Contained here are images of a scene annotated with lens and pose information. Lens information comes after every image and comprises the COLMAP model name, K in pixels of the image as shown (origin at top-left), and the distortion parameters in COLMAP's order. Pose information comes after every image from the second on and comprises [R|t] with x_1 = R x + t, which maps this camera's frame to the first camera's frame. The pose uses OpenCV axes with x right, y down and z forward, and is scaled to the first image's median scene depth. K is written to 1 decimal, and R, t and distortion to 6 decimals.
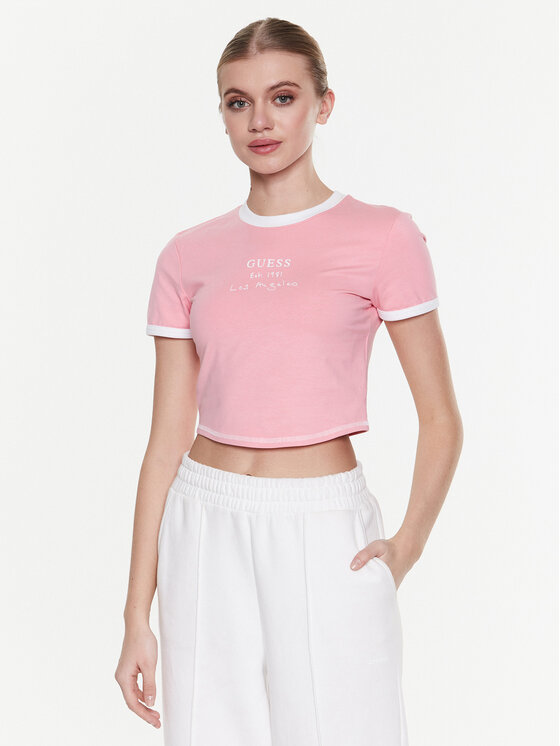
lens RADIAL K [[1733.5, 0, 280.3], [0, 1733.5, 373.3], [0, 0, 1]] dist [0.013835, 0.000000]
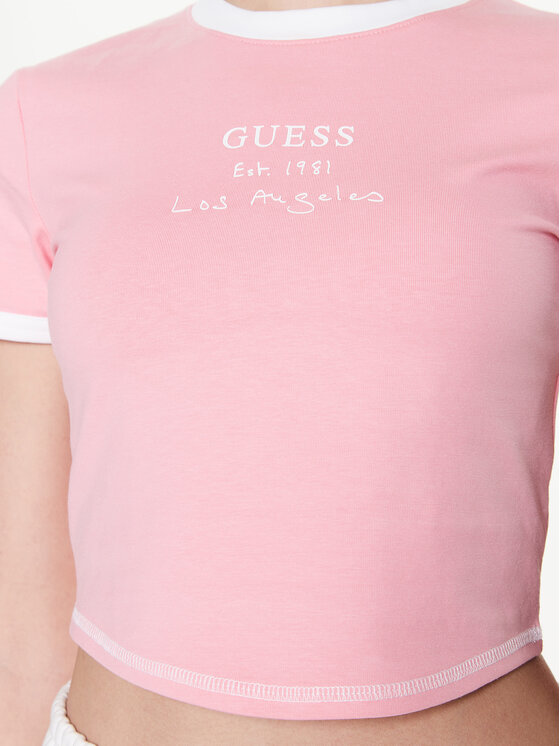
lens RADIAL K [[1400.1, 0, 280.0], [0, 1400.1, 373.3], [0, 0, 1]] dist [-0.299845, 0.000000]
pose [[0.995805, 0.018063, 0.089699, -0.032006], [-0.021391, 0.999112, 0.036288, -0.026889], [-0.088964, -0.038055, 0.995308, 0.729097]]
